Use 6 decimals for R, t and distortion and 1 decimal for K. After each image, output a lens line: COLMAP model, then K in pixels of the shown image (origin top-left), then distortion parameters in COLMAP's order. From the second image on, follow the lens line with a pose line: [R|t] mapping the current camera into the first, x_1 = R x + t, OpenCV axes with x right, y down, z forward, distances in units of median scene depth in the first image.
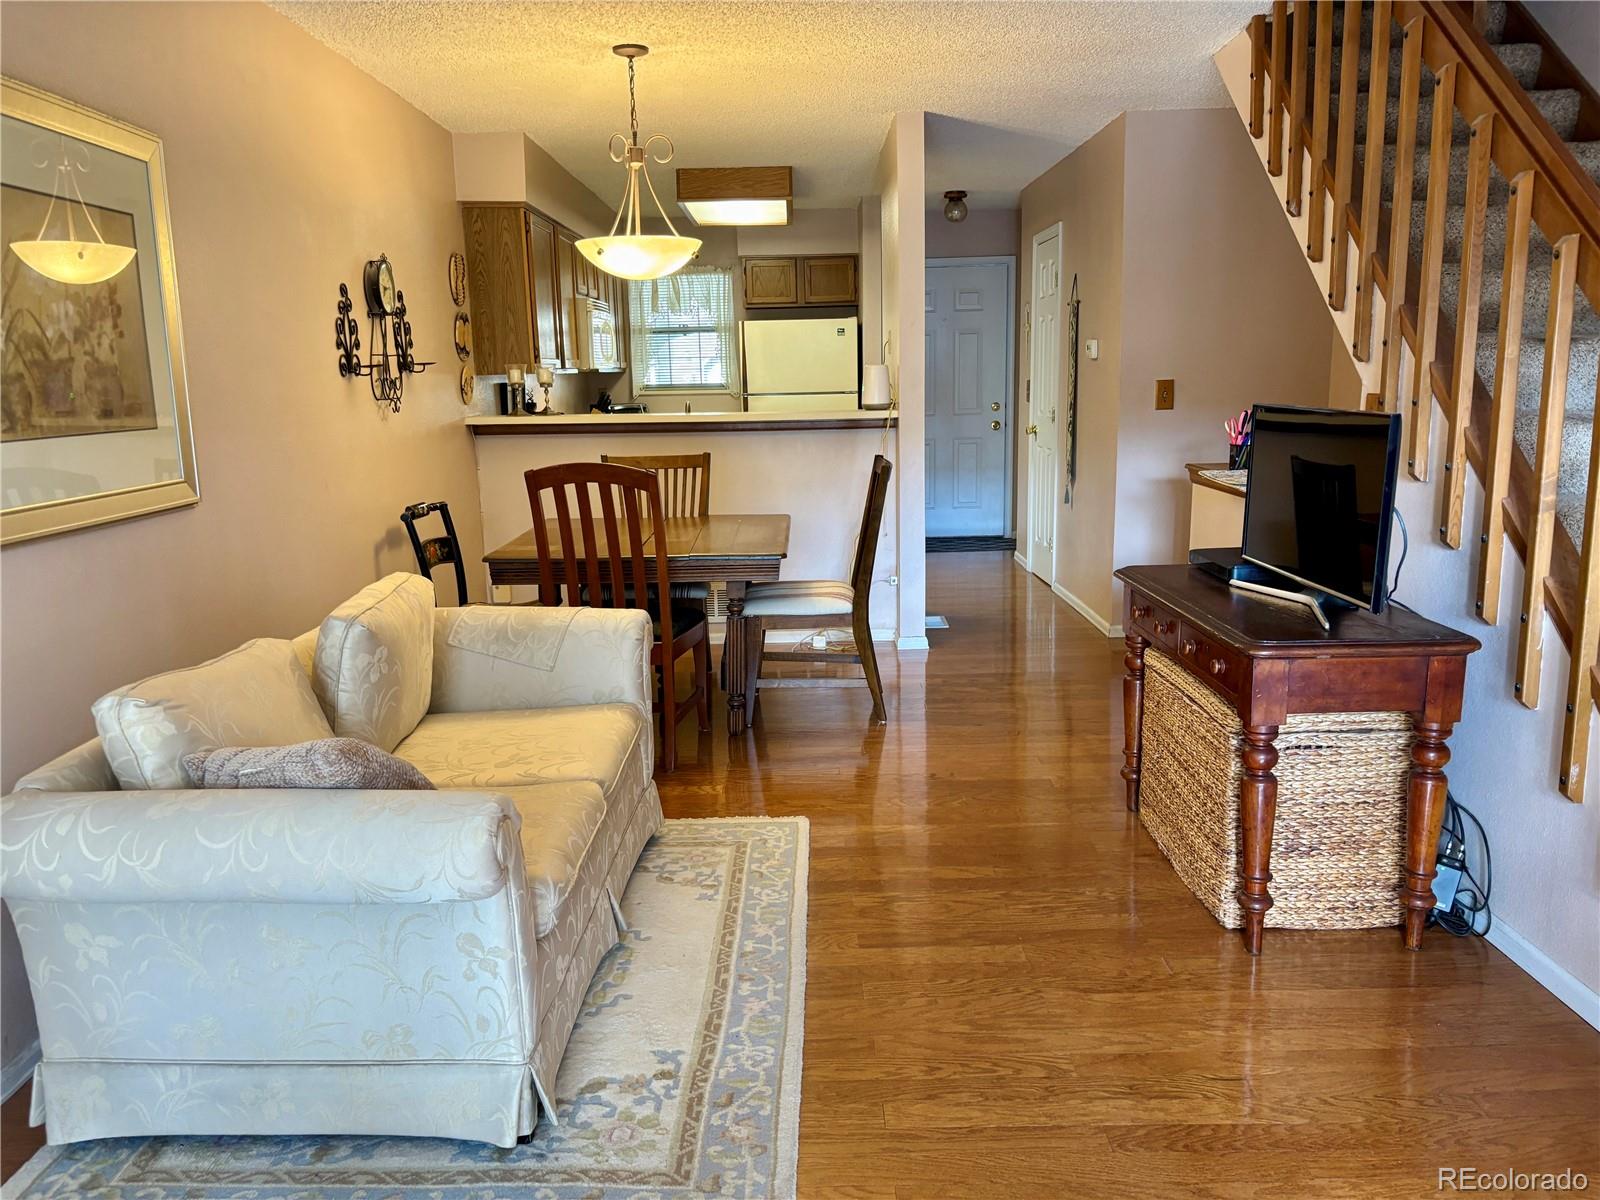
lens RADIAL K [[1226.2, 0, 798.9], [0, 1226.2, 602.1], [0, 0, 1]] dist [0.039060, -0.033665]
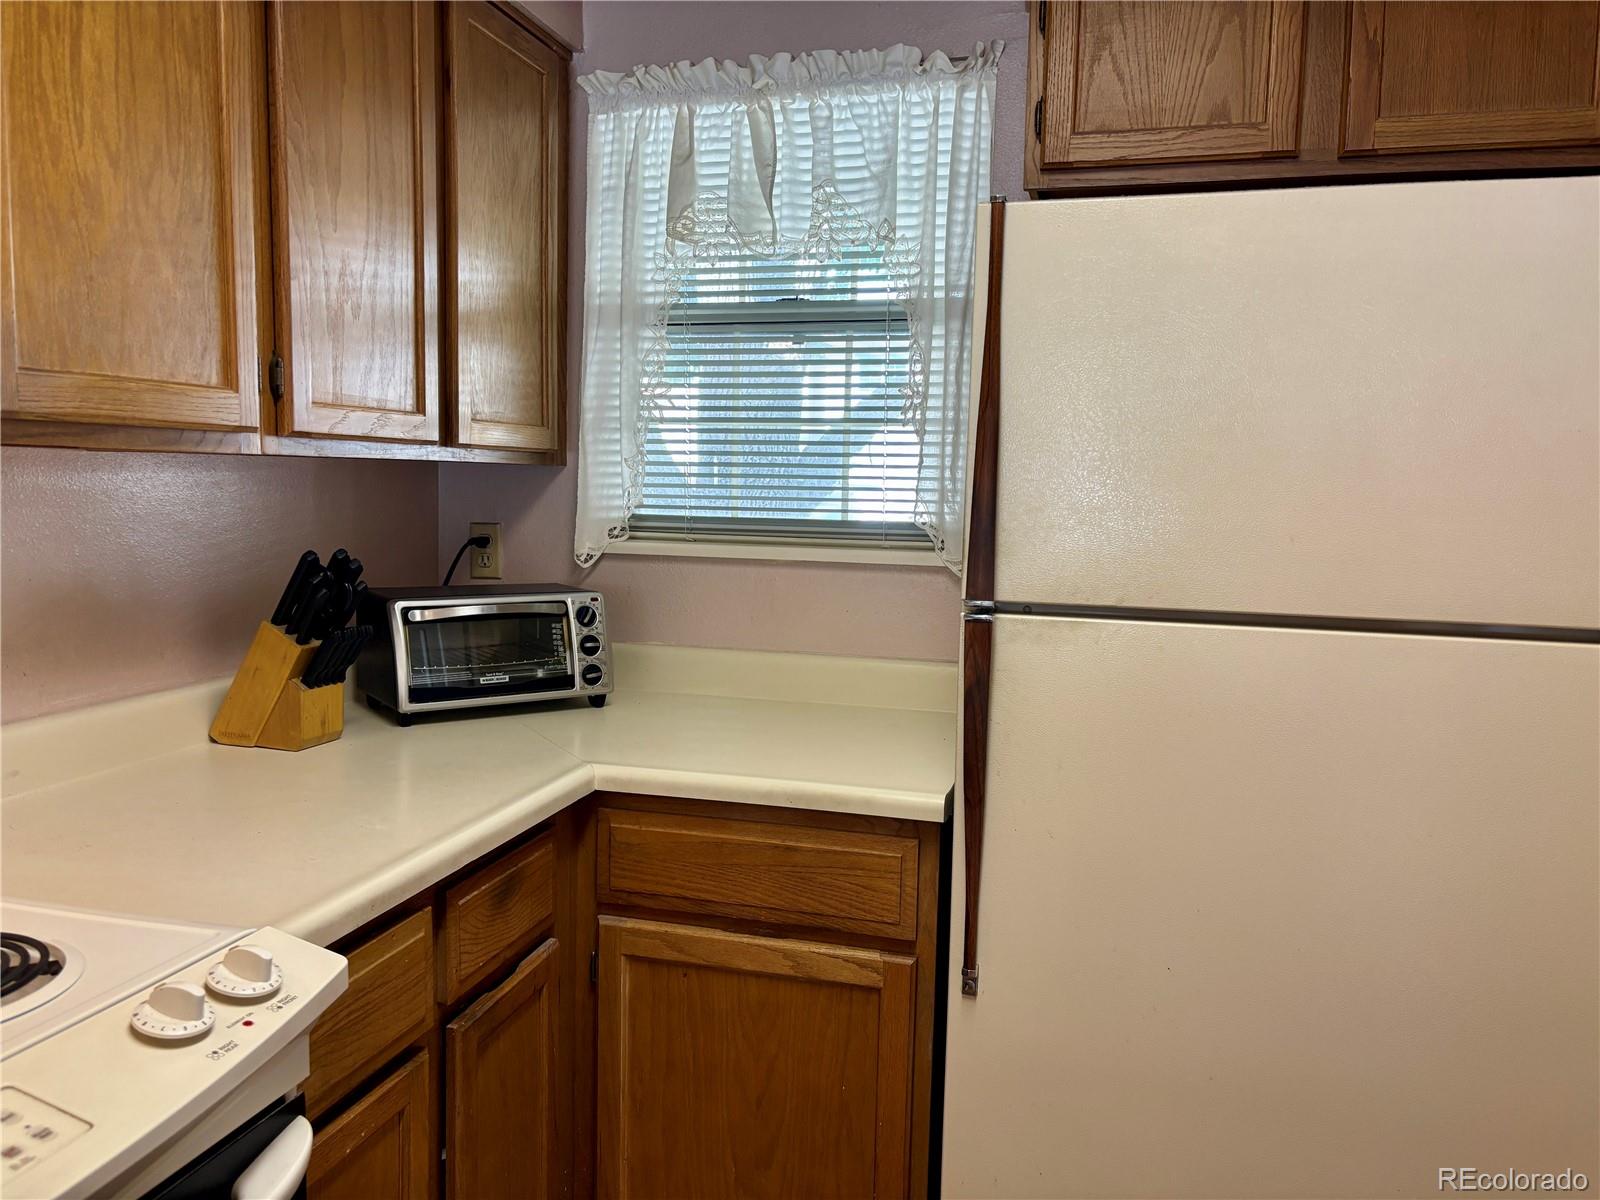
lens RADIAL K [[1226.2, 0, 796.5], [0, 1226.2, 598.9], [0, 0, 1]] dist [0.039060, -0.033665]
pose [[0.962937, 0.070579, -0.260329, -0.021323], [-0.091049, 0.993562, -0.067416, -0.146279], [0.253895, 0.088620, 0.963164, 0.765369]]
